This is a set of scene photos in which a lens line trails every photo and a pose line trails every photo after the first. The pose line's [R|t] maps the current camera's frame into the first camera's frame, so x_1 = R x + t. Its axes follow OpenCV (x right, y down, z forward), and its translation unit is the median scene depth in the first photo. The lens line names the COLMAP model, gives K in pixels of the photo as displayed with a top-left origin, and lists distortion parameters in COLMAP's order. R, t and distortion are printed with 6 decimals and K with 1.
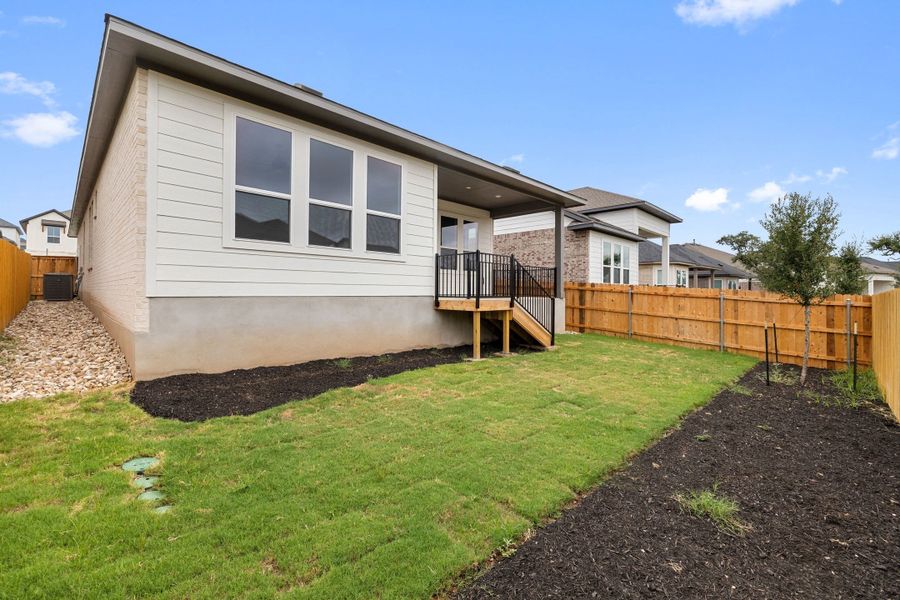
lens RADIAL K [[385.0, 0, 451.1], [0, 385.0, 295.3], [0, 0, 1]] dist [0.001031, 0.000424]
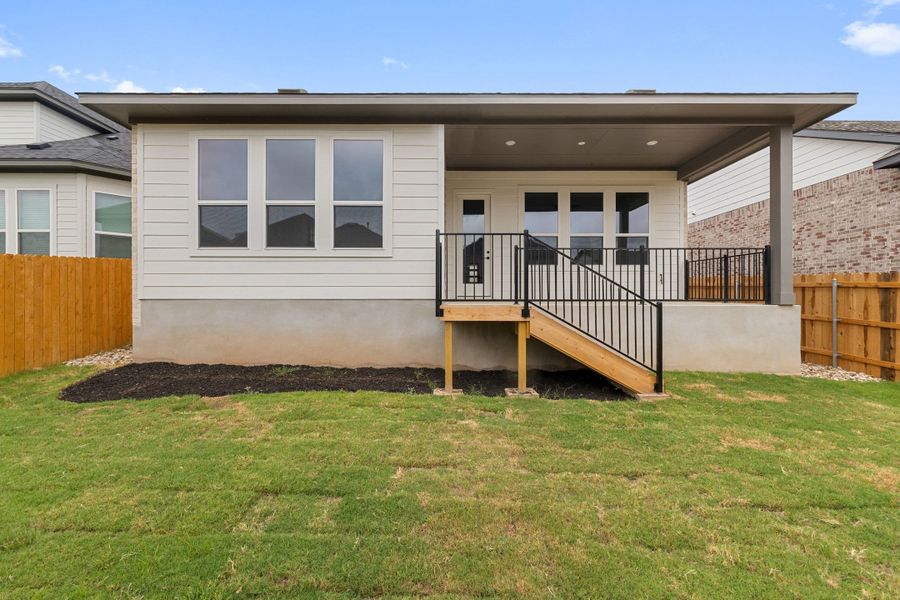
lens RADIAL K [[385.0, 0, 451.1], [0, 385.0, 295.3], [0, 0, 1]] dist [0.001031, 0.000424]
pose [[0.703715, -0.014709, -0.710330, 0.459760], [-0.002251, 0.999734, -0.022933, 0.010146], [0.710479, 0.017737, 0.703495, 0.441771]]
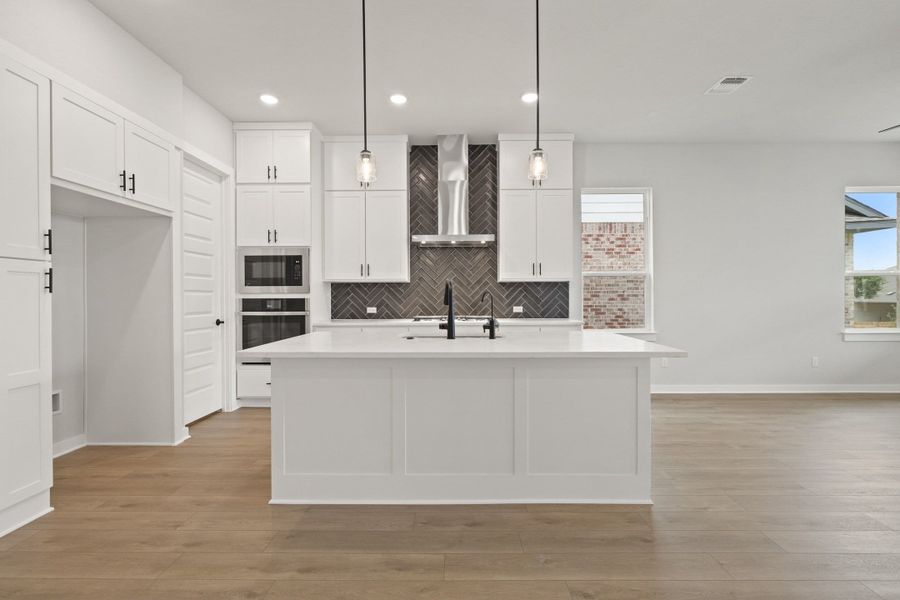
lens RADIAL K [[404.5, 0, 454.4], [0, 404.5, 298.0], [0, 0, 1]] dist [-0.003001, -0.000244]
pose [[0.718729, -0.010689, 0.695208, -0.714517], [0.013338, 0.999910, 0.001585, -0.150414], [-0.695163, 0.008134, 0.718806, 1.661156]]
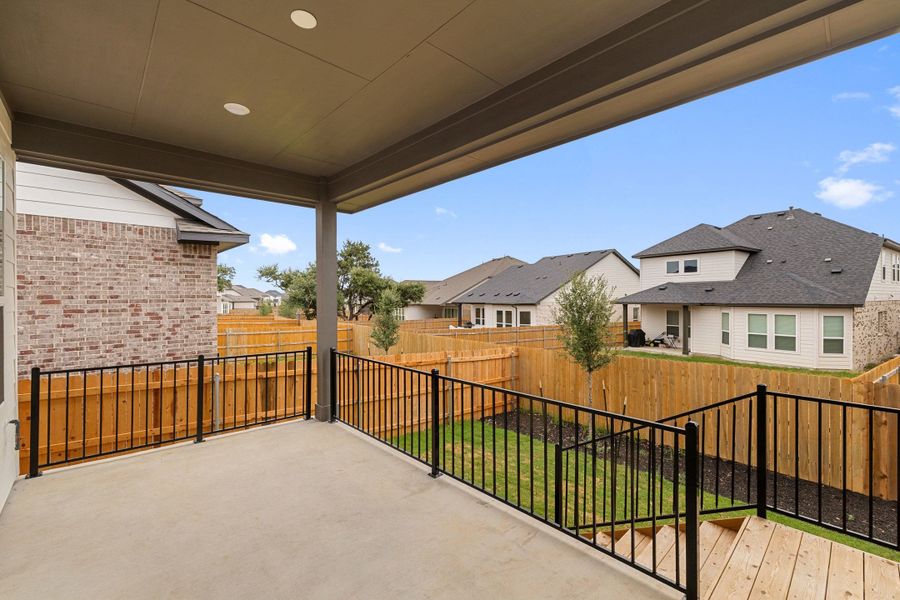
lens RADIAL K [[378.7, 0, 451.3], [0, 378.7, 297.6], [0, 0, 1]] dist [0.001378, 0.000186]
pose [[0.040327, -0.008587, 0.999150, -0.187182], [0.011947, 0.999896, 0.008111, -0.176588], [-0.999115, 0.011610, 0.040426, 1.155819]]
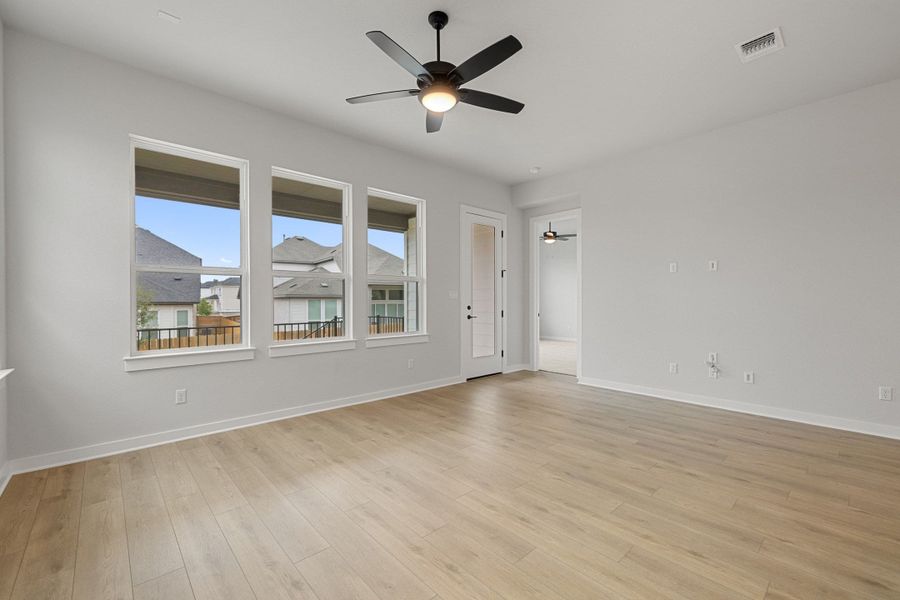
lens RADIAL K [[380.0, 0, 451.8], [0, 380.0, 301.9], [0, 0, 1]] dist [0.000509, -0.000008]
pose [[-0.998690, -0.003704, 0.051041, -0.209760], [-0.002998, 0.999899, 0.013896, -0.148826], [-0.051087, 0.013724, -0.998600, 1.874268]]
